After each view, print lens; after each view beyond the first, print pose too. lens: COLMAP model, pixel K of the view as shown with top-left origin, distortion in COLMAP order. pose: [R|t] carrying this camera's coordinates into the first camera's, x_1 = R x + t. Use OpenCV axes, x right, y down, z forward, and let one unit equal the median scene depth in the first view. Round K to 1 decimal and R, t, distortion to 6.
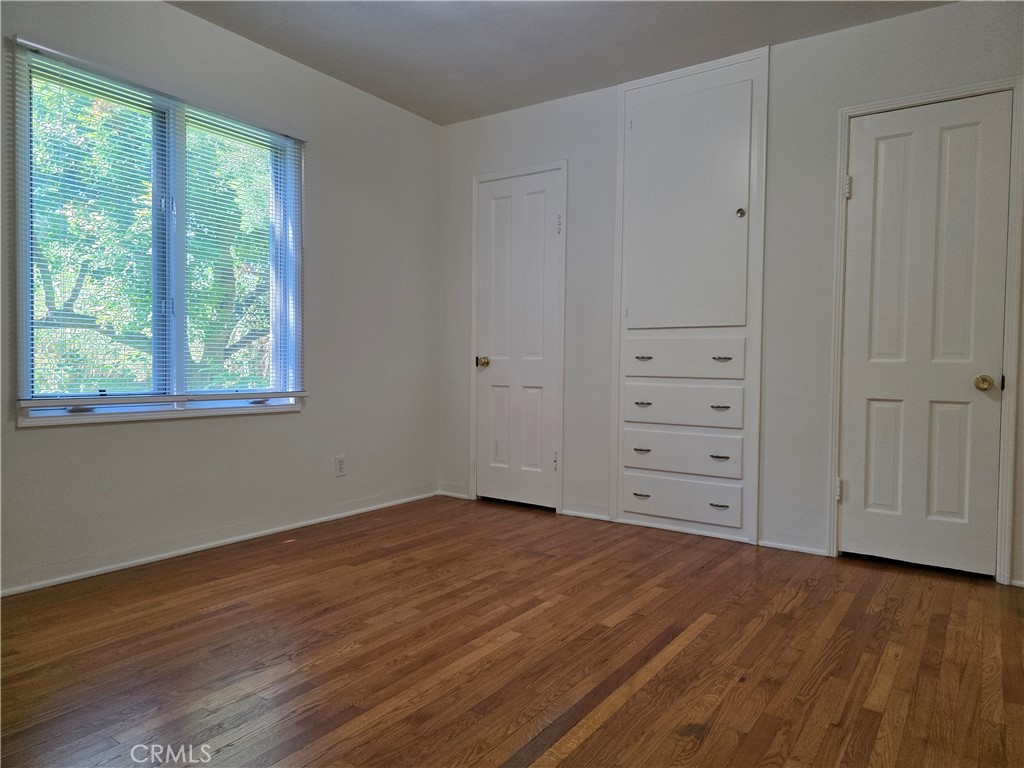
lens RADIAL K [[676.0, 0, 520.3], [0, 676.0, 381.8], [0, 0, 1]] dist [0.036024, -0.002904]
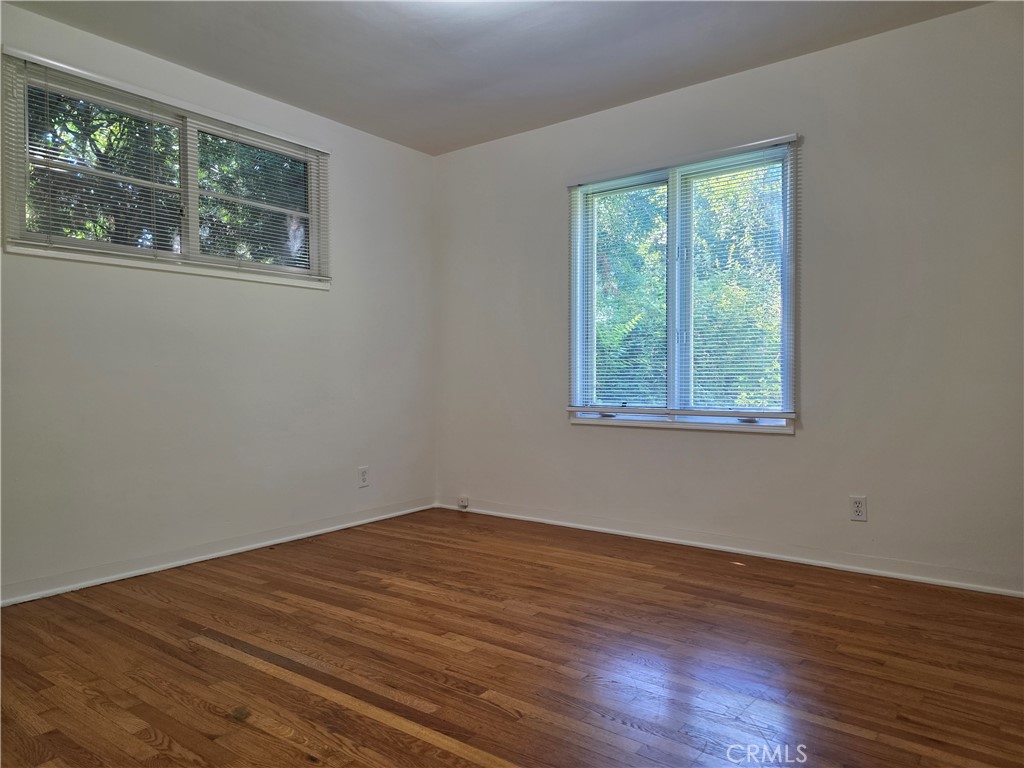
lens RADIAL K [[676.0, 0, 520.3], [0, 676.0, 381.8], [0, 0, 1]] dist [0.036024, -0.002904]
pose [[-0.030673, -0.001787, -0.999528, 0.833205], [-0.022341, 0.999750, -0.001102, -0.025439], [0.999280, 0.022297, -0.030706, 0.908845]]
